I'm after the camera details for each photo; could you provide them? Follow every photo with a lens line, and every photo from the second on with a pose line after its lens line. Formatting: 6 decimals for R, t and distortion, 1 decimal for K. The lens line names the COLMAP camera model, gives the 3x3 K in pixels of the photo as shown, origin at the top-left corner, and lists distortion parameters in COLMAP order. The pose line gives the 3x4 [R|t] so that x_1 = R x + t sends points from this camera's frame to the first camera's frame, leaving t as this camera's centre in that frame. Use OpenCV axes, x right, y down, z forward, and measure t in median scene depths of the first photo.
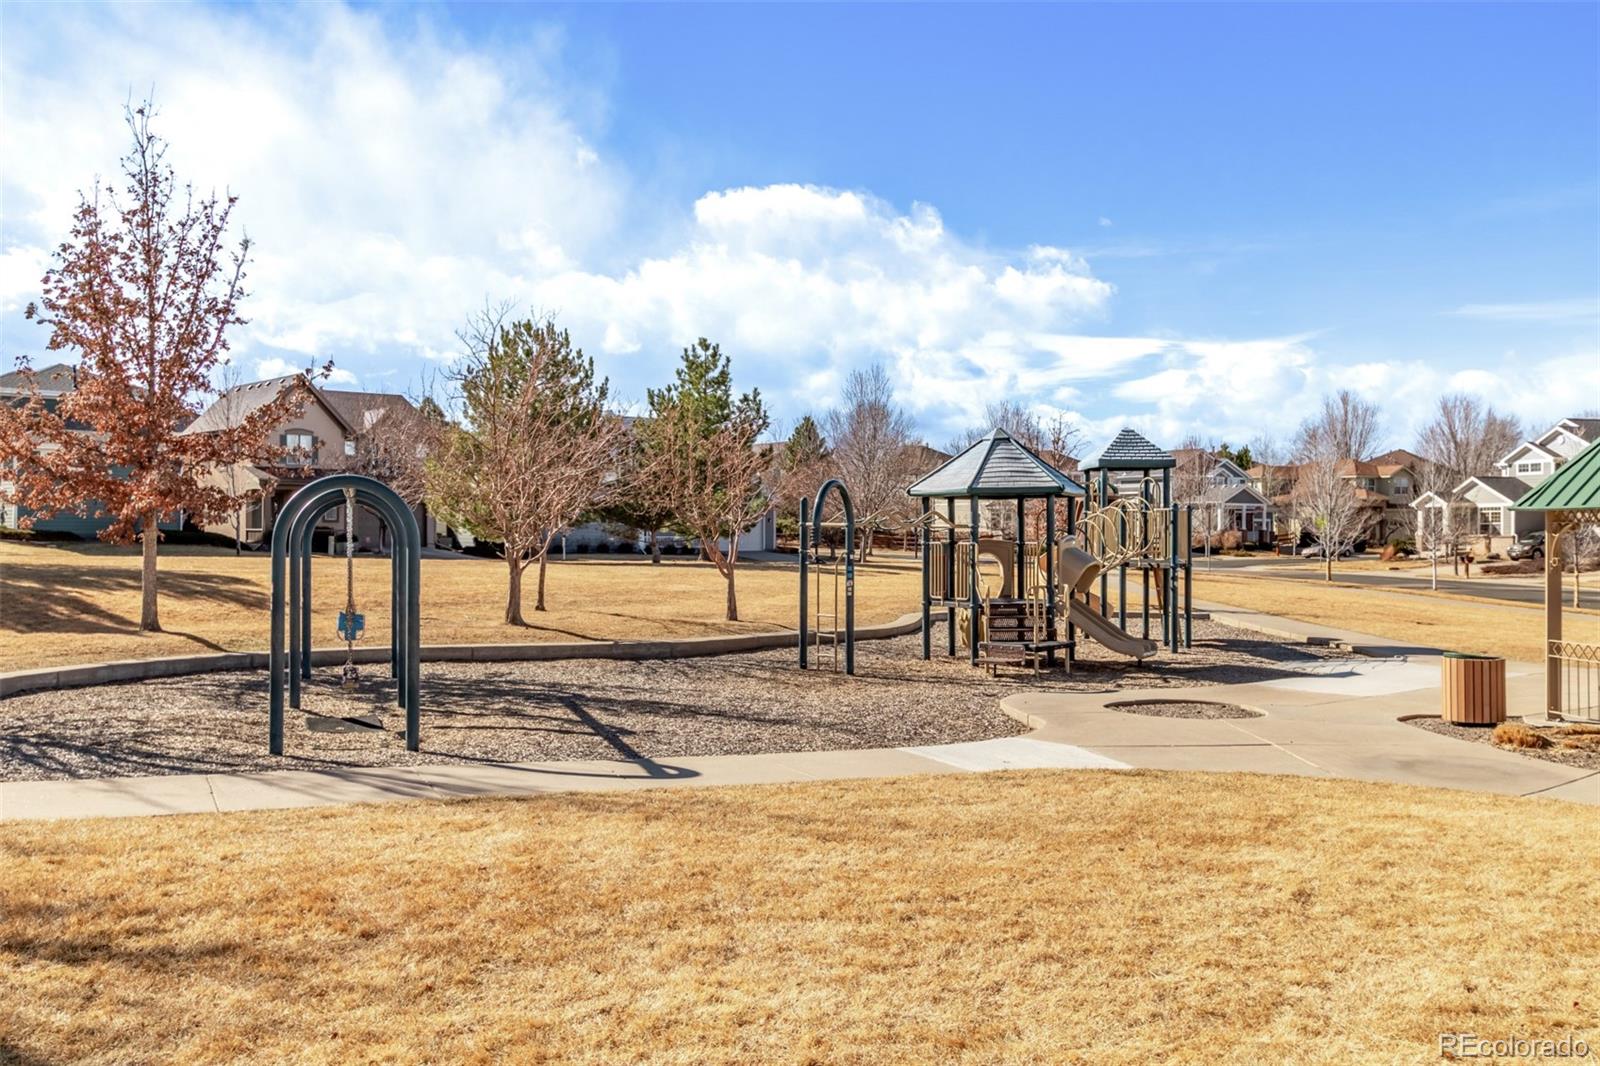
lens RADIAL K [[1543.9, 0, 800.0], [0, 1543.9, 533.0], [0, 0, 1]] dist [-0.003478, -0.003165]
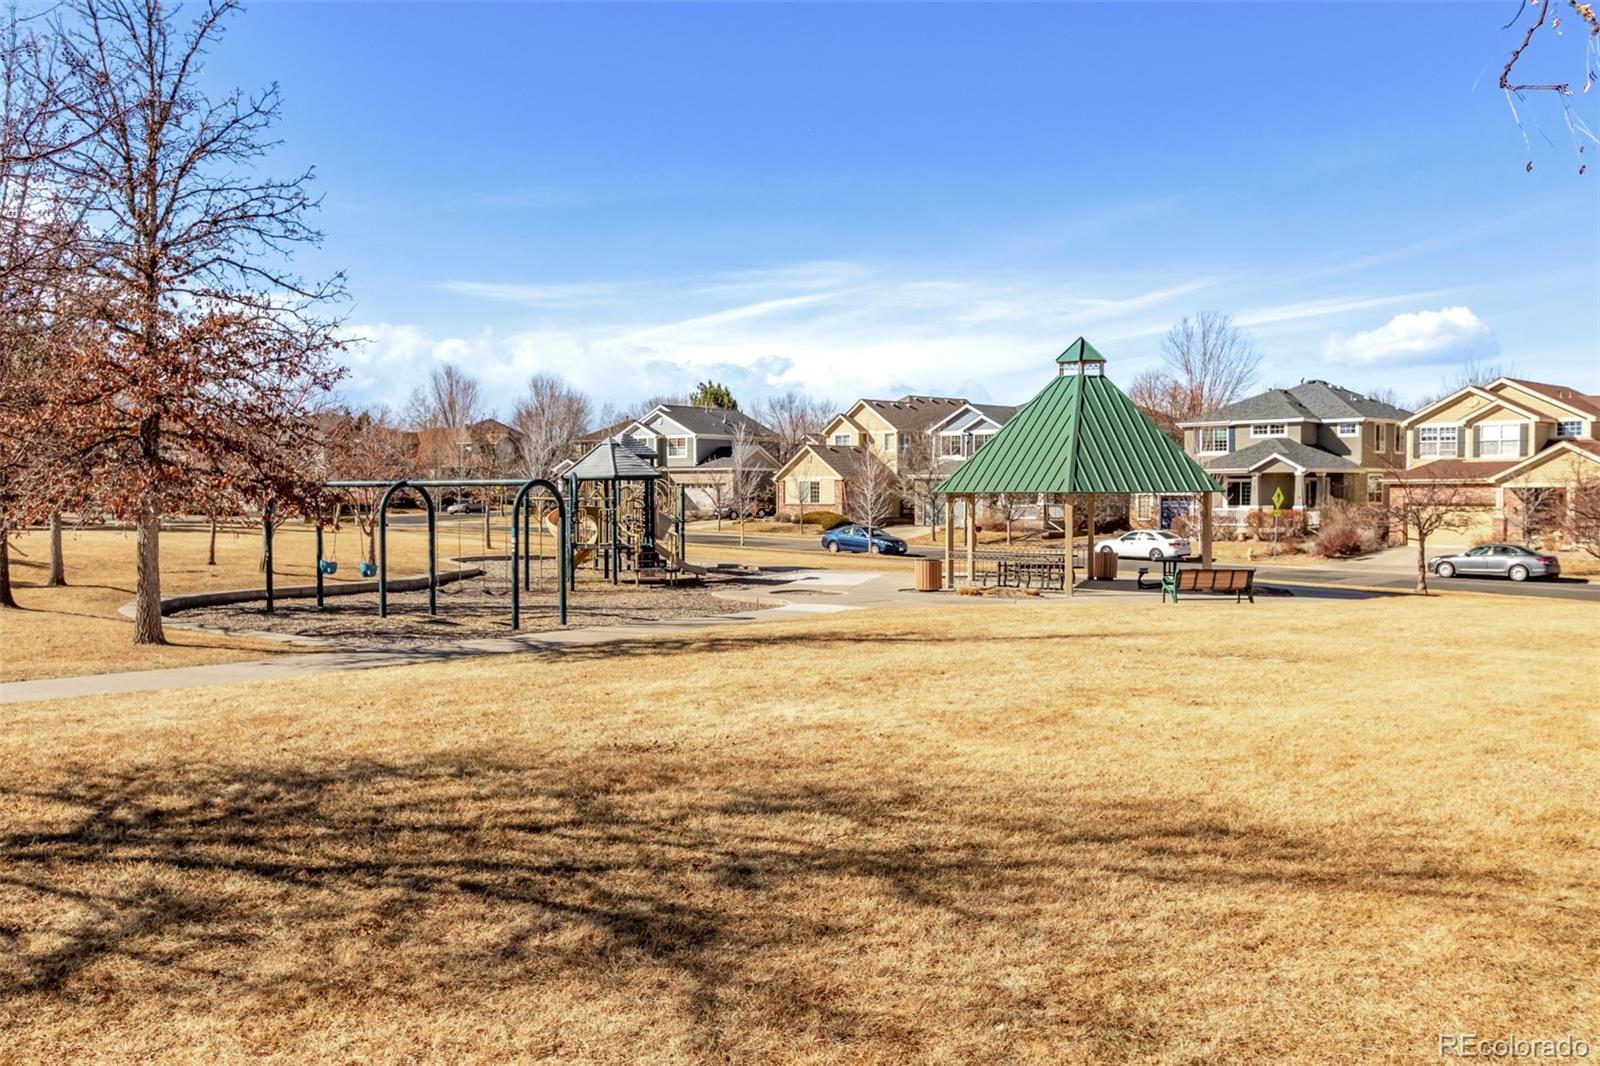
lens RADIAL K [[1543.9, 0, 800.0], [0, 1543.9, 533.0], [0, 0, 1]] dist [-0.003478, -0.003165]
pose [[0.789349, -0.010306, 0.613858, -0.196033], [-0.008457, 0.999582, 0.027656, -0.004411], [-0.613887, -0.027021, 0.788932, -0.075783]]
